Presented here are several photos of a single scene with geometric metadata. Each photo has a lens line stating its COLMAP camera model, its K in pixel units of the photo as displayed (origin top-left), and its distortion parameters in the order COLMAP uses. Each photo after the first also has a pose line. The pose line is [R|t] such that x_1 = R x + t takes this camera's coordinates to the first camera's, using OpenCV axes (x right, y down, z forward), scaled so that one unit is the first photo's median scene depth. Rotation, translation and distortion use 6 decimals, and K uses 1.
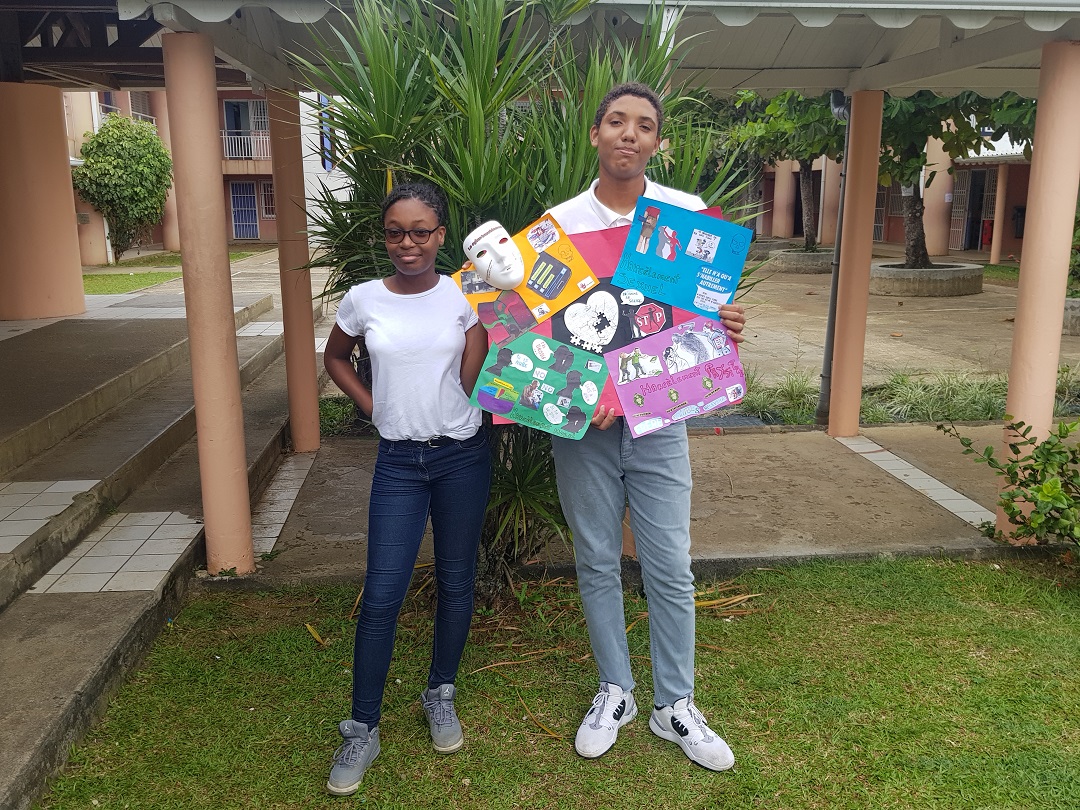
lens RADIAL K [[944.8, 0, 540.0], [0, 944.8, 405.0], [0, 0, 1]] dist [0.009141, 0.005494]
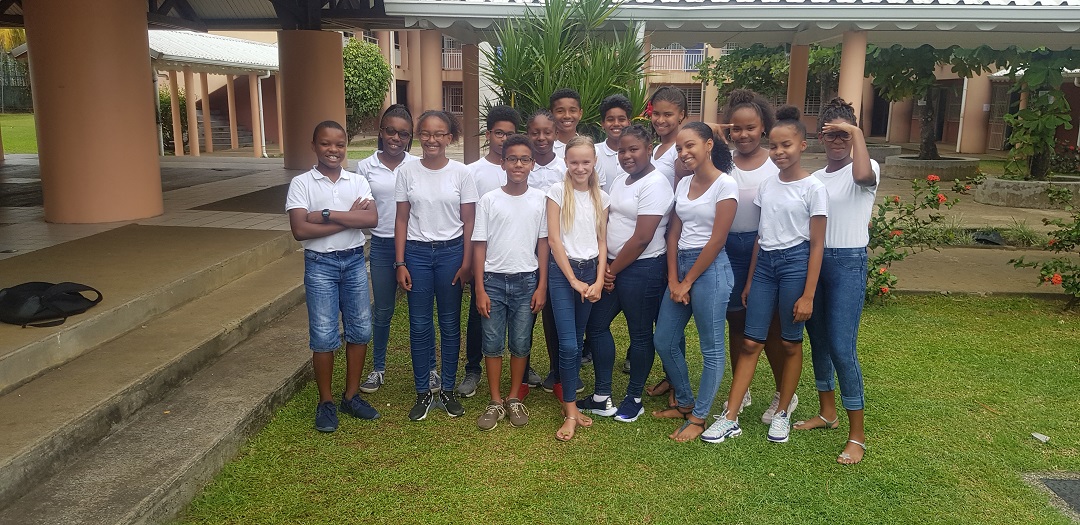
lens RADIAL K [[774.3, 0, 540.0], [0, 774.3, 262.5], [0, 0, 1]] dist [-0.001521, -0.002467]
pose [[0.986333, 0.047733, -0.157697, 0.045471], [-0.049073, 0.998785, -0.004614, 0.035335], [0.157285, 0.012290, 0.987477, -0.177219]]
